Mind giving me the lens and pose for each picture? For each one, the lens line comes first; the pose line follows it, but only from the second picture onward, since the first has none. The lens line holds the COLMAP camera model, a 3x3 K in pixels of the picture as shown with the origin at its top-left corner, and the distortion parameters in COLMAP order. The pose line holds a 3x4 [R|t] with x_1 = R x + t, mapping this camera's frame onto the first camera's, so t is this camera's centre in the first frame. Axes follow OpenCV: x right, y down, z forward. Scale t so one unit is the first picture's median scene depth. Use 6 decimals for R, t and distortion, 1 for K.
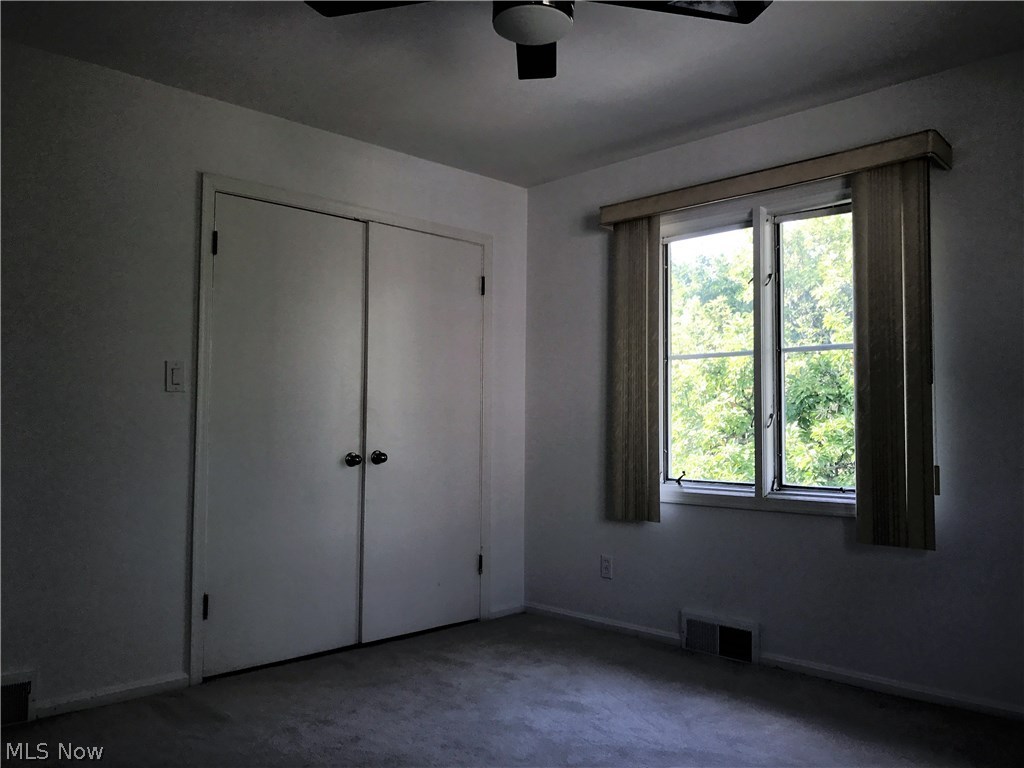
lens RADIAL K [[854.8, 0, 507.8], [0, 854.8, 383.7], [0, 0, 1]] dist [0.026439, -0.018494]
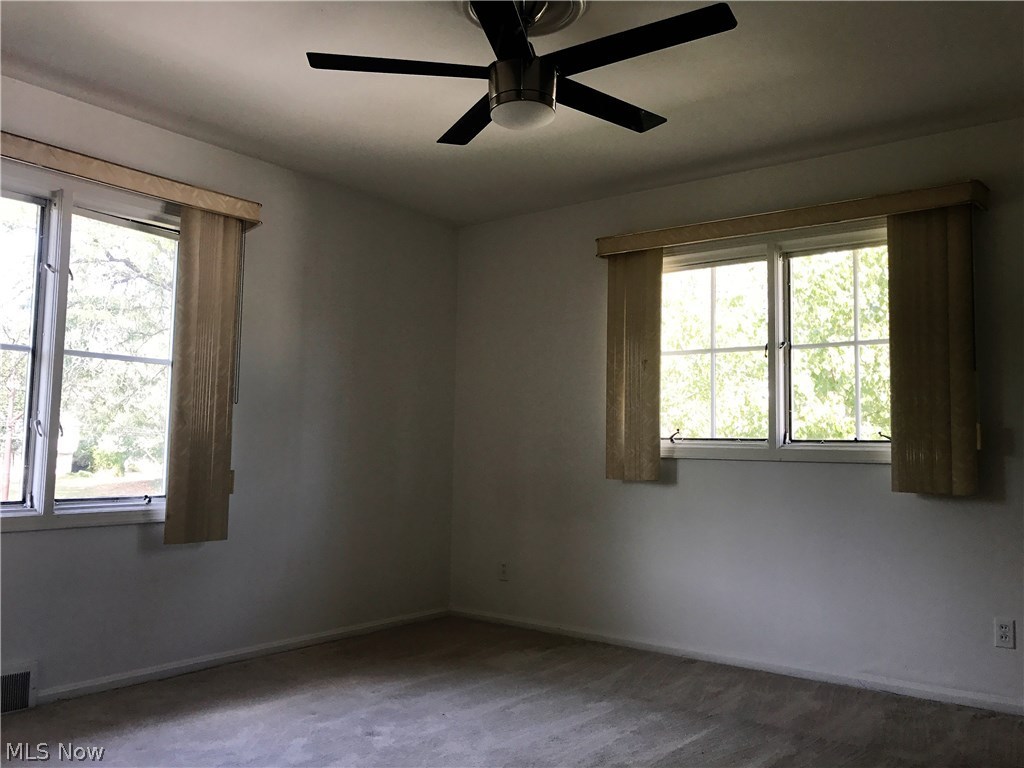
lens RADIAL K [[854.8, 0, 508.1], [0, 854.8, 382.8], [0, 0, 1]] dist [0.026439, -0.018494]
pose [[-0.140107, 0.061506, 0.988224, -0.686806], [-0.071836, 0.994807, -0.072100, 0.027062], [-0.987527, -0.081092, -0.134961, 0.689419]]
